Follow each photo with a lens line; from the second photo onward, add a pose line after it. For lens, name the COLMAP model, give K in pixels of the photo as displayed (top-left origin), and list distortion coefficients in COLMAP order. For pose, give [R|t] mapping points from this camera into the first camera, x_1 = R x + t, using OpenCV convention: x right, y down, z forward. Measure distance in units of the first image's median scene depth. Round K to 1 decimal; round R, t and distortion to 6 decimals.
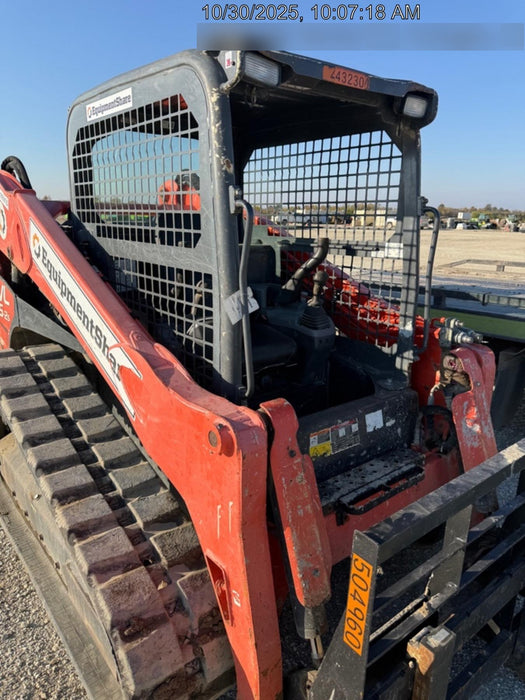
lens RADIAL K [[484.2, 0, 260.0], [0, 484.2, 350.6], [0, 0, 1]] dist [0.102962, -0.181979]
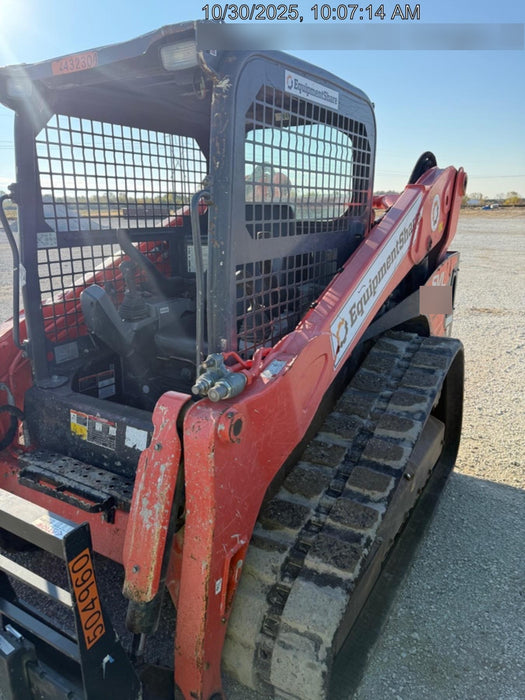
lens RADIAL K [[473.2, 0, 247.5], [0, 473.2, 350.8], [0, 0, 1]] dist [0.092670, -0.155334]
pose [[0.359520, 0.255222, -0.897556, 1.051154], [-0.239813, 0.954833, 0.175451, -0.208904], [0.901796, 0.152167, 0.404487, 0.819002]]
